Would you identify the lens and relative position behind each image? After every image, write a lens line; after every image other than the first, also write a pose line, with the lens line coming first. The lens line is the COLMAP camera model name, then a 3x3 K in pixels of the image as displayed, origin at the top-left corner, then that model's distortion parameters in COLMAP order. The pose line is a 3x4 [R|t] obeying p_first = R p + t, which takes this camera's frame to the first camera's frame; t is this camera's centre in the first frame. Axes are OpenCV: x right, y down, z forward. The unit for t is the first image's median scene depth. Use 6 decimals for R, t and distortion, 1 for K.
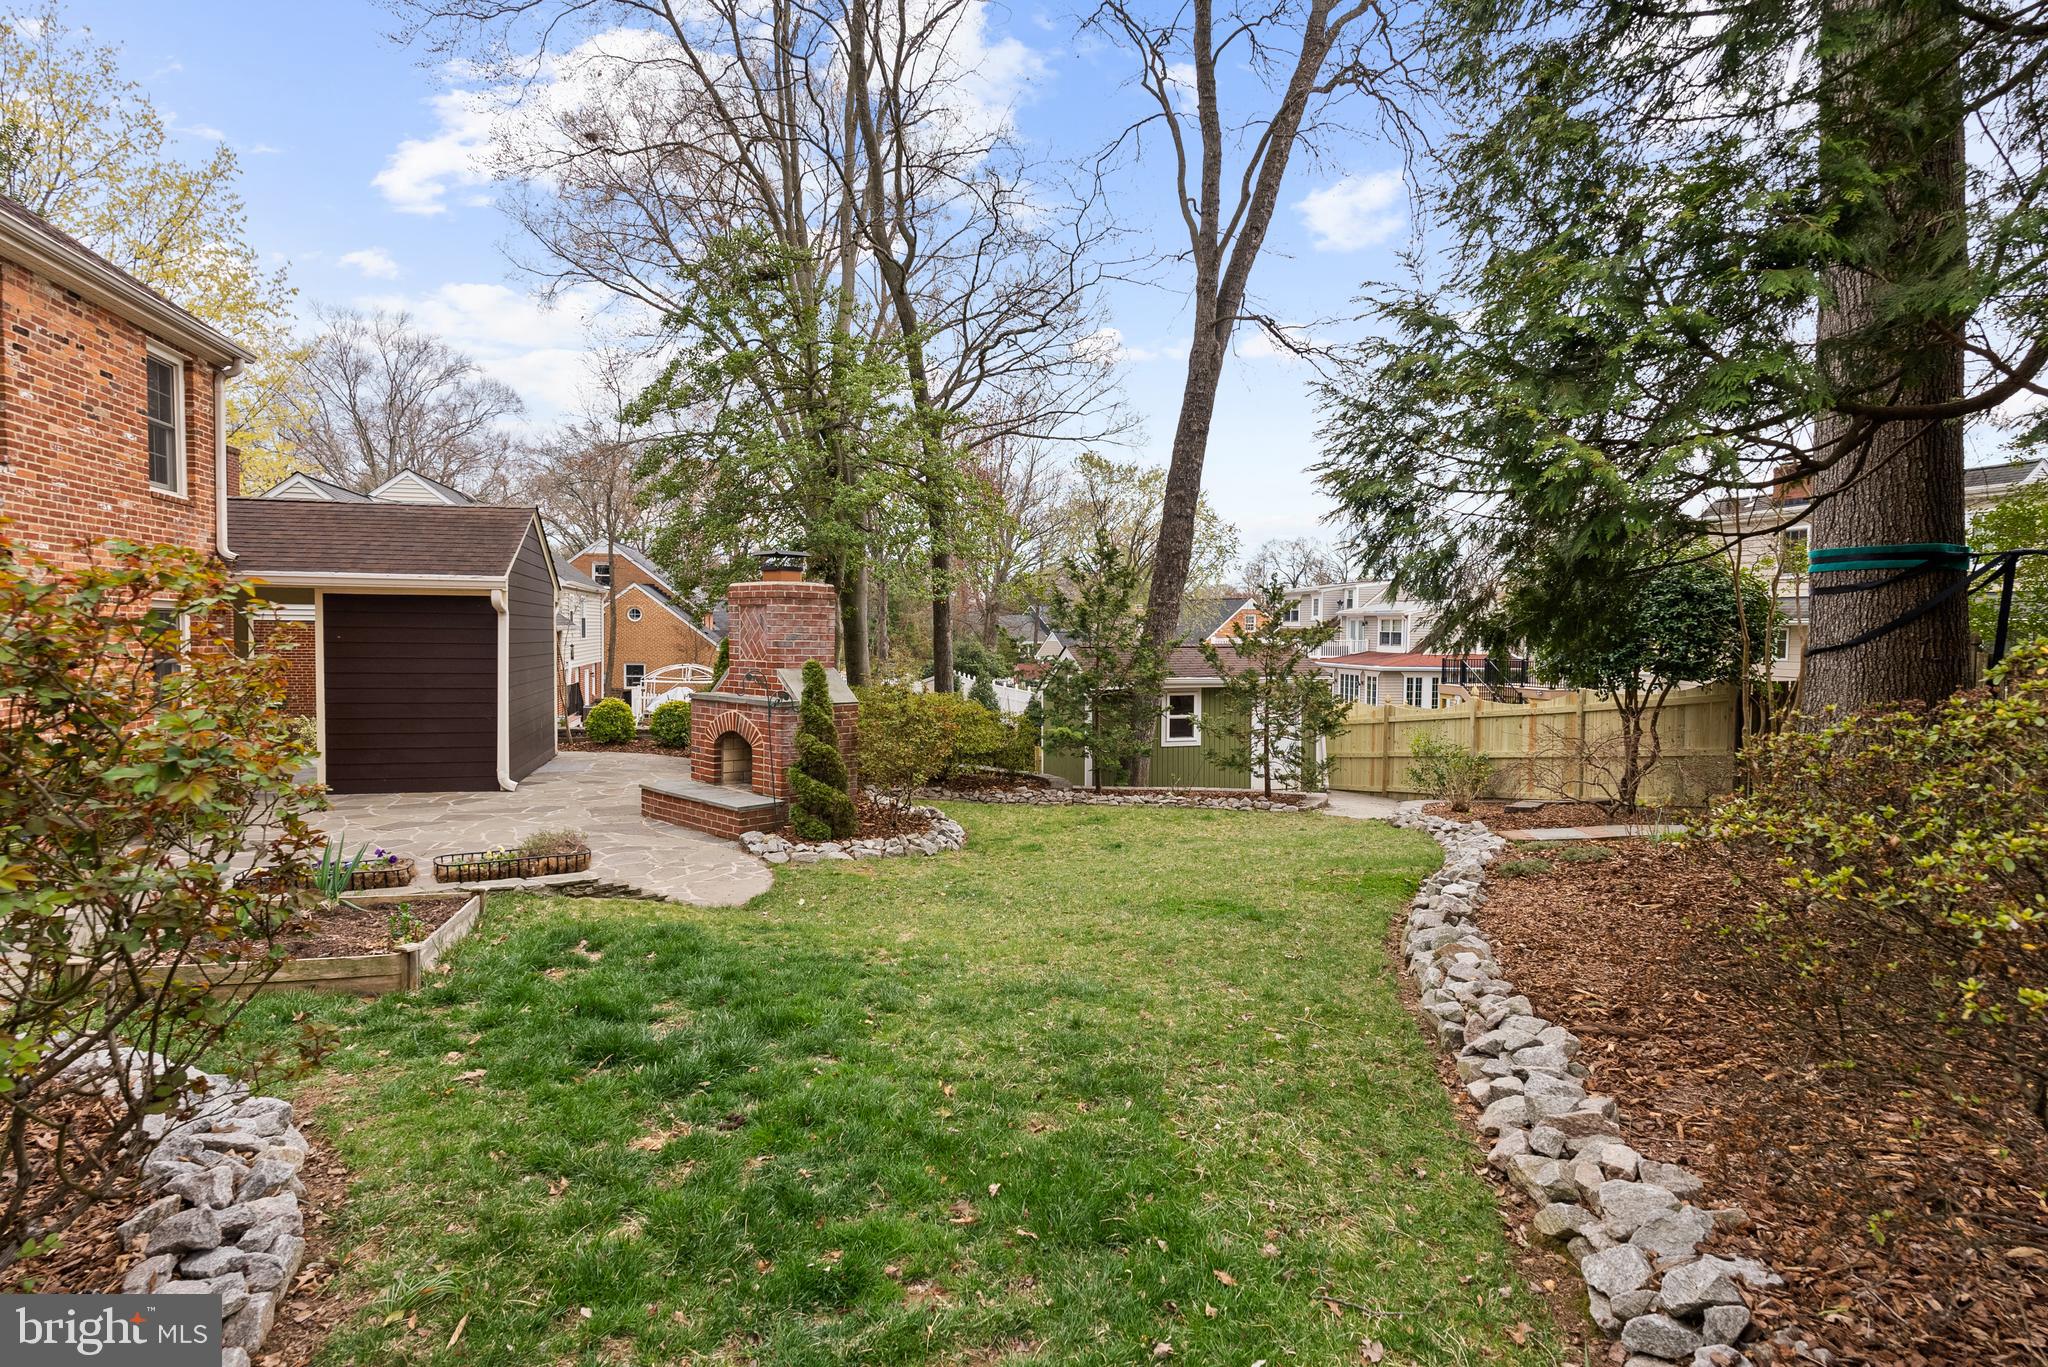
lens RADIAL K [[1044.2, 0, 1025.4], [0, 1044.2, 671.9], [0, 0, 1]] dist [0.002530, -0.000663]
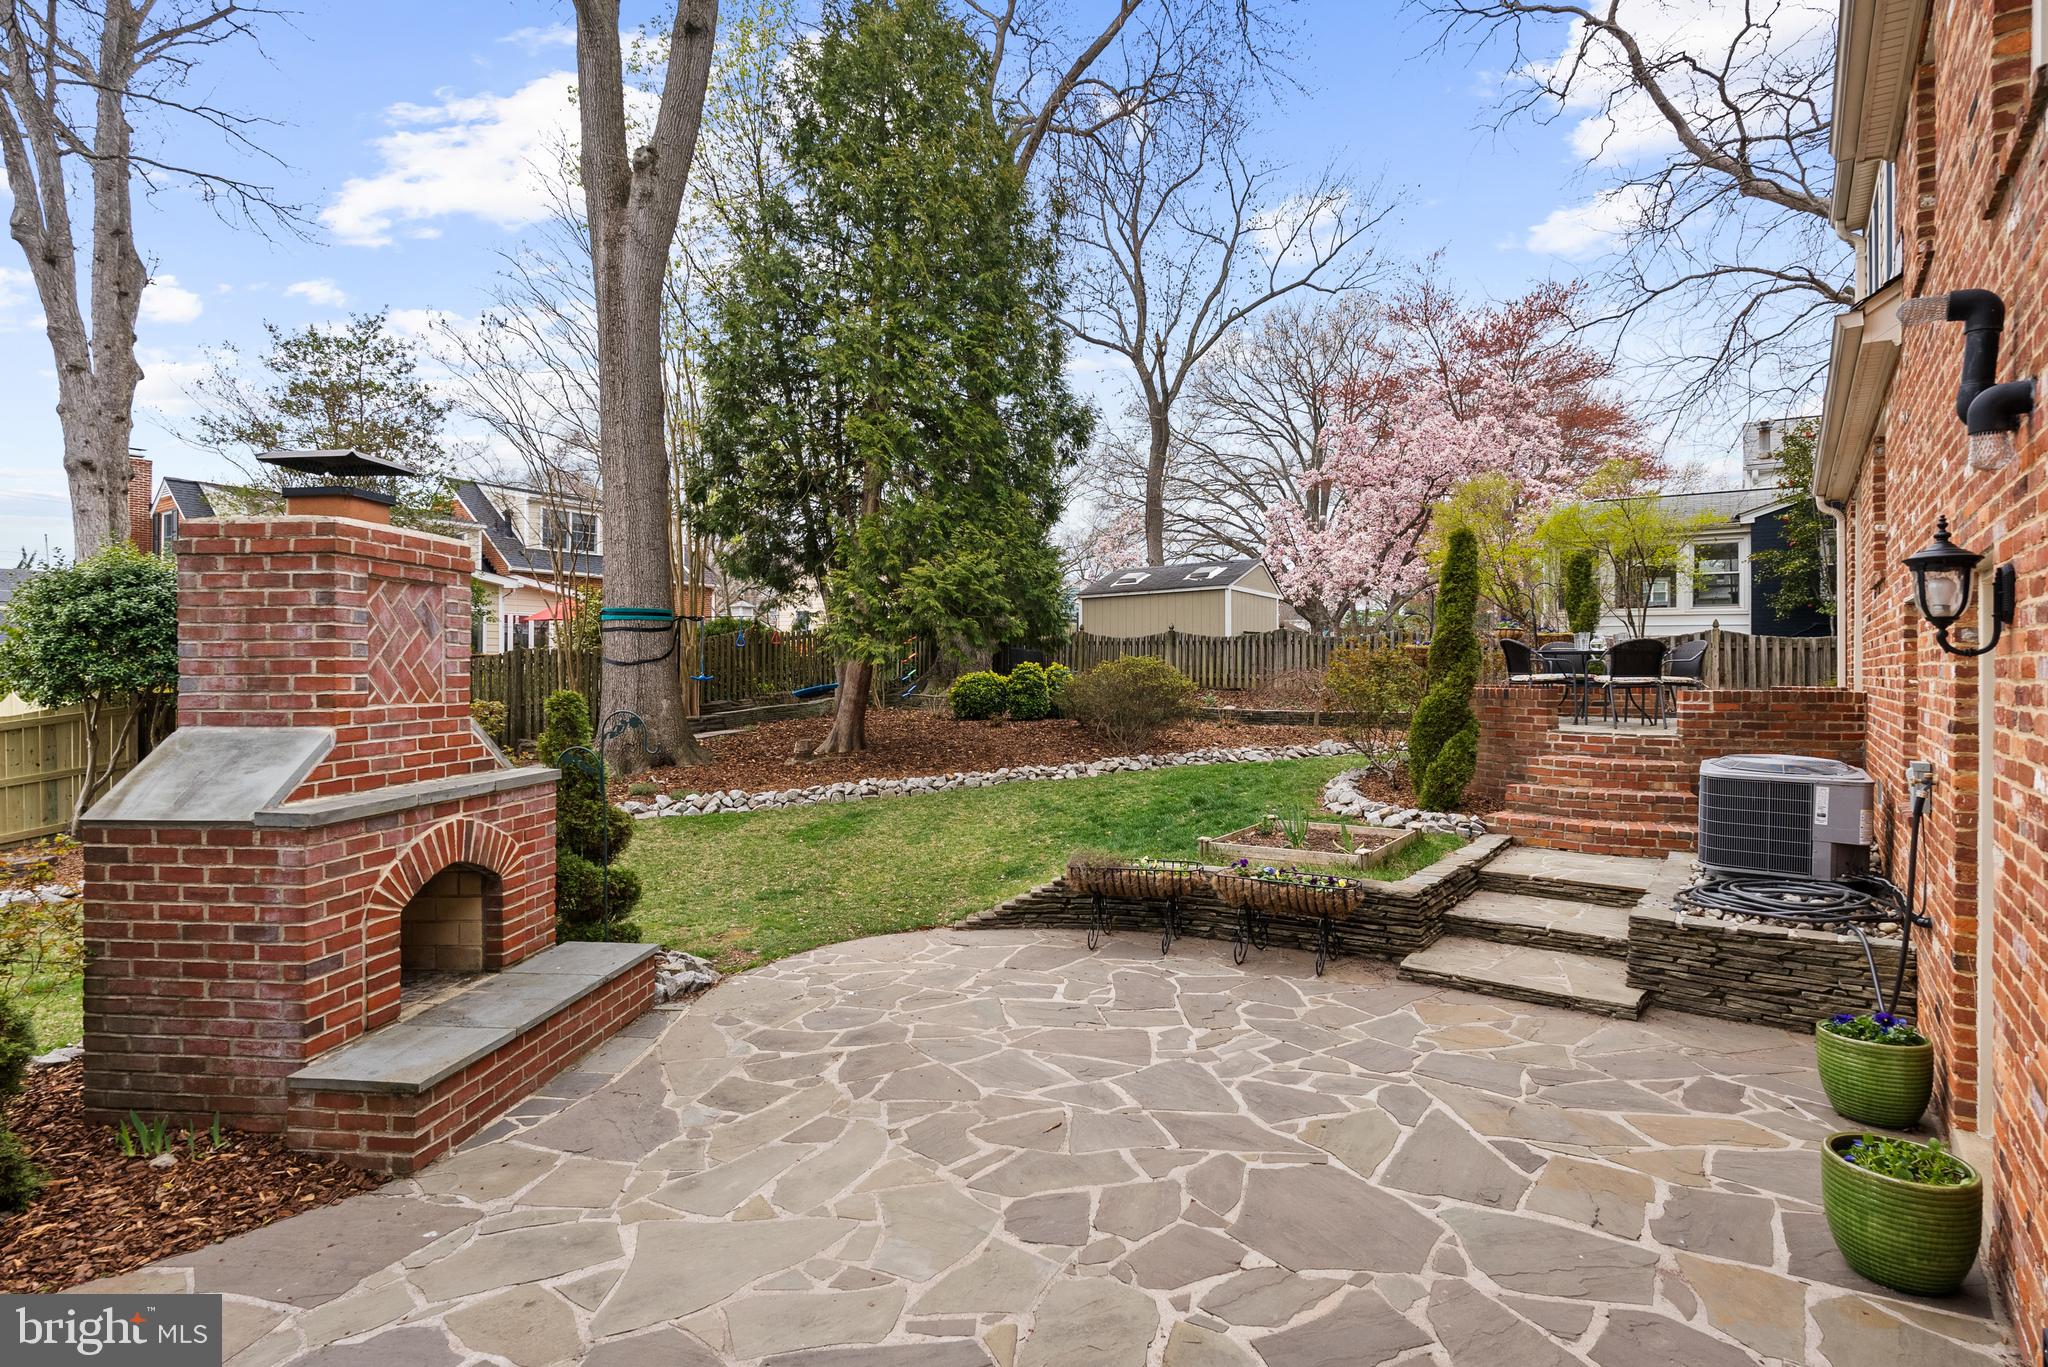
lens RADIAL K [[1042.3, 0, 1024.0], [0, 1042.3, 683.5], [0, 0, 1]] dist [0.000375, 0.000049]
pose [[-0.615804, -0.023467, 0.787550, -0.850270], [0.020316, 0.998751, 0.045645, -0.038709], [-0.787637, 0.044108, -0.614558, 1.176115]]
